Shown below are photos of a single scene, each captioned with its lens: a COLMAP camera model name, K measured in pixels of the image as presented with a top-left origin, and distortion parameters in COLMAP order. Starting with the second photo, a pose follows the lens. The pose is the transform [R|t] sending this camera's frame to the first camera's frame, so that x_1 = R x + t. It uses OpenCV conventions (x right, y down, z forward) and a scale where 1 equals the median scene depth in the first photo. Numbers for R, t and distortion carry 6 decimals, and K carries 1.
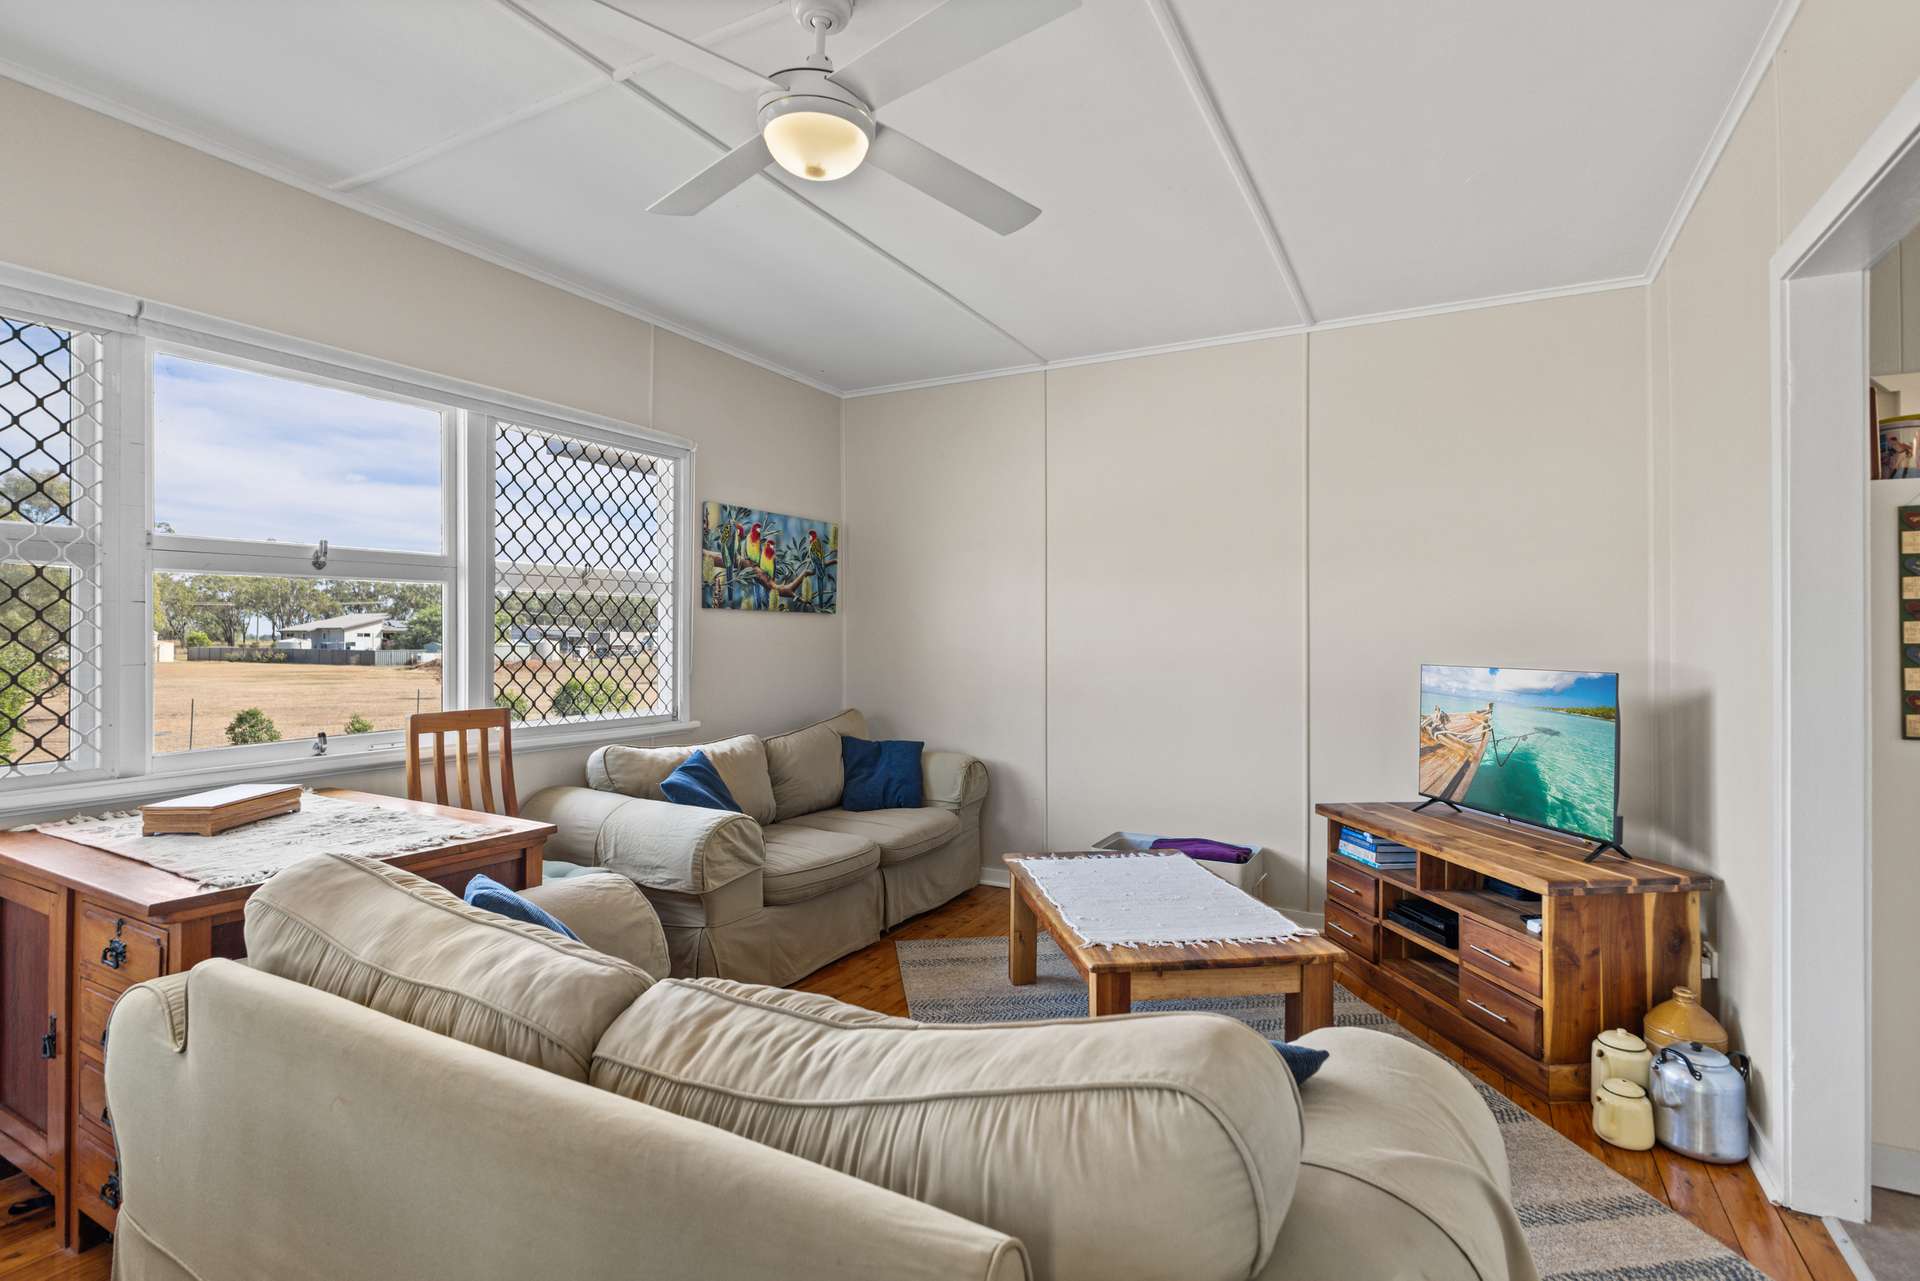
lens RADIAL K [[925.7, 0, 961.4], [0, 925.7, 635.9], [0, 0, 1]] dist [-0.001022, -0.000041]
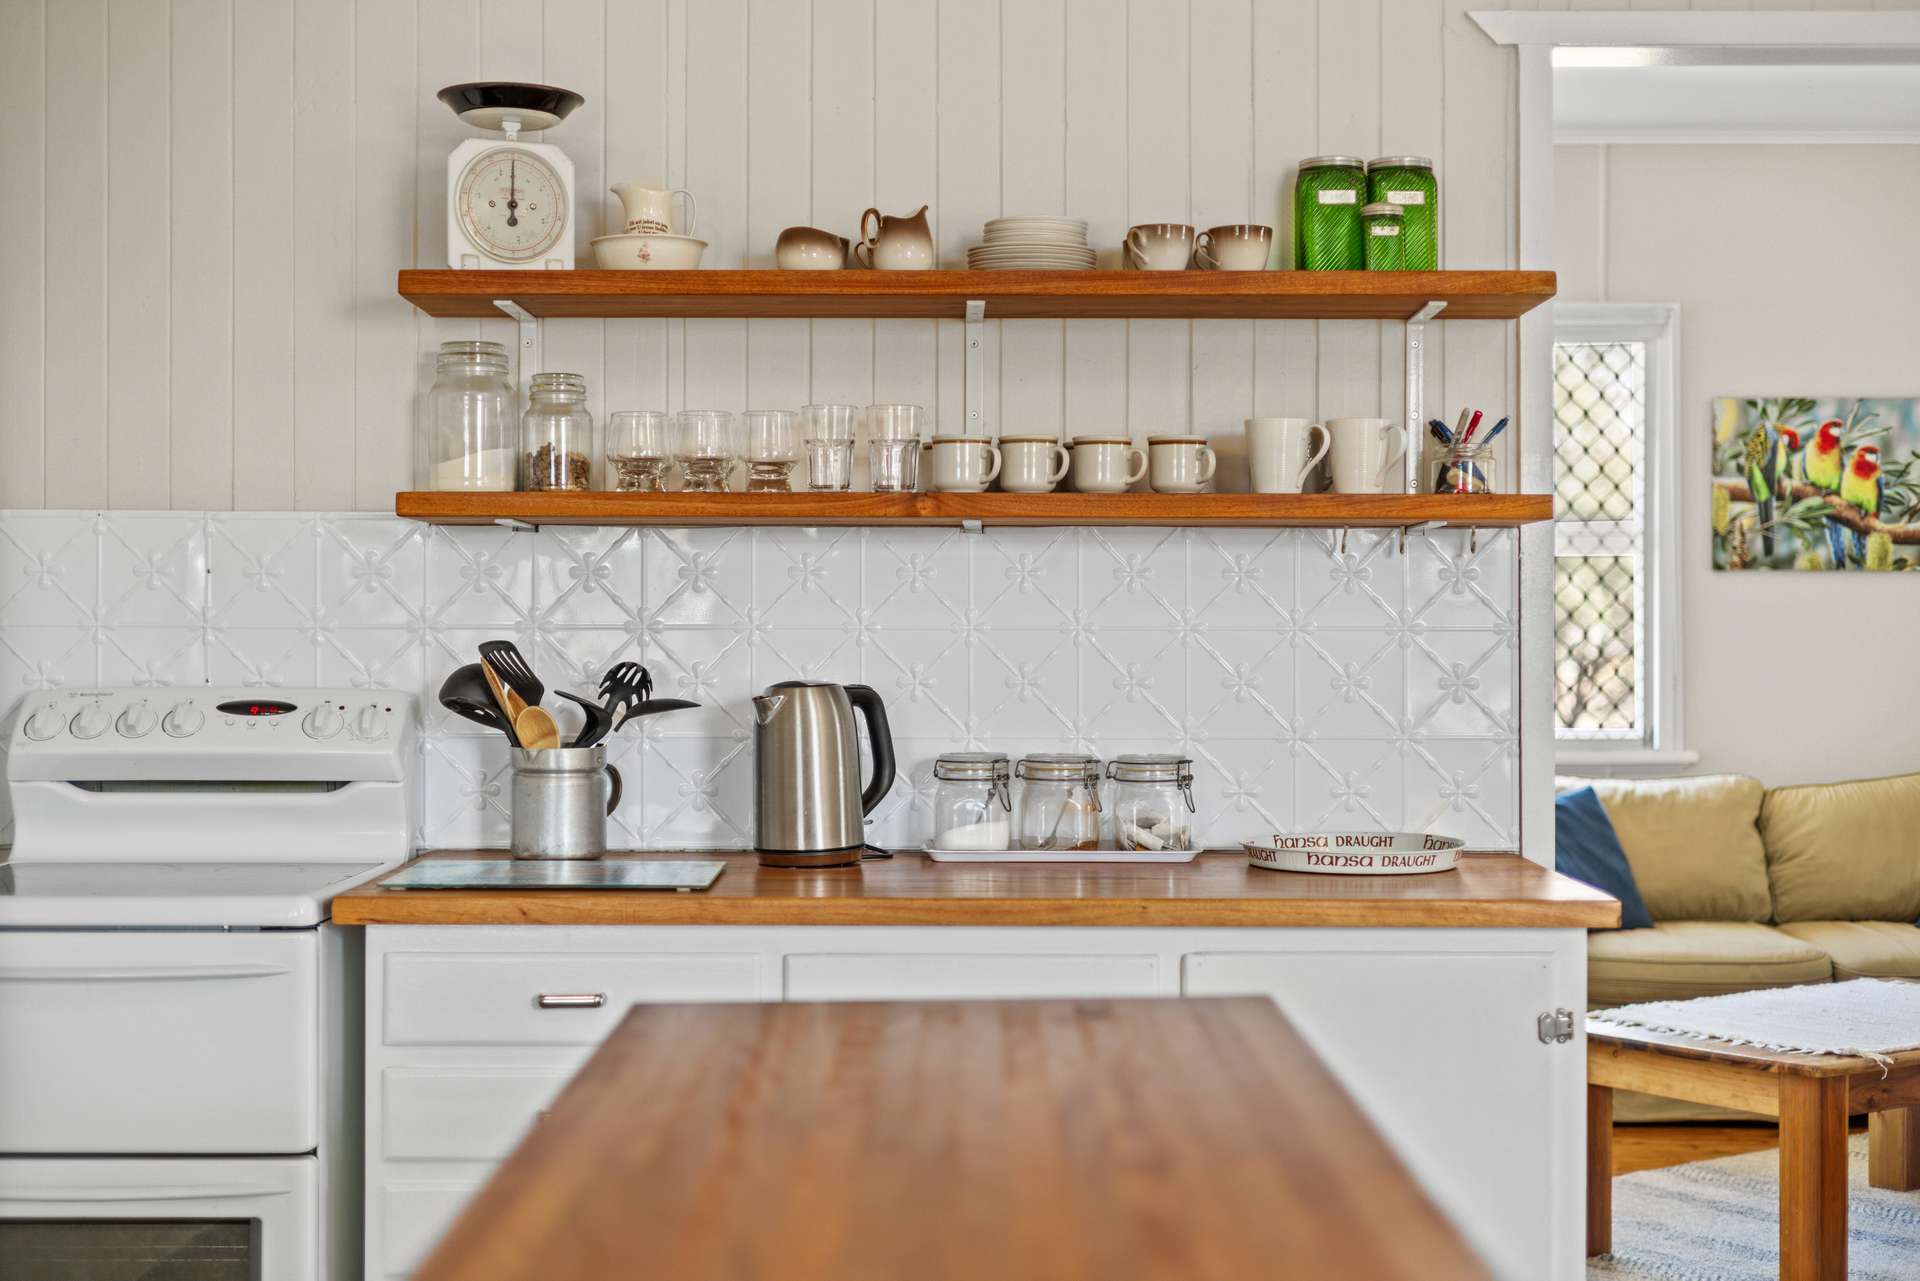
lens RADIAL K [[2870.0, 0, 964.7], [0, 2870.0, 642.8], [0, 0, 1]] dist [0.100967, 0.000000]
pose [[0.470355, 0.005953, -0.882457, 1.140923], [0.001811, 0.999969, 0.007711, 0.002157], [0.882475, -0.005225, 0.470329, -0.334337]]
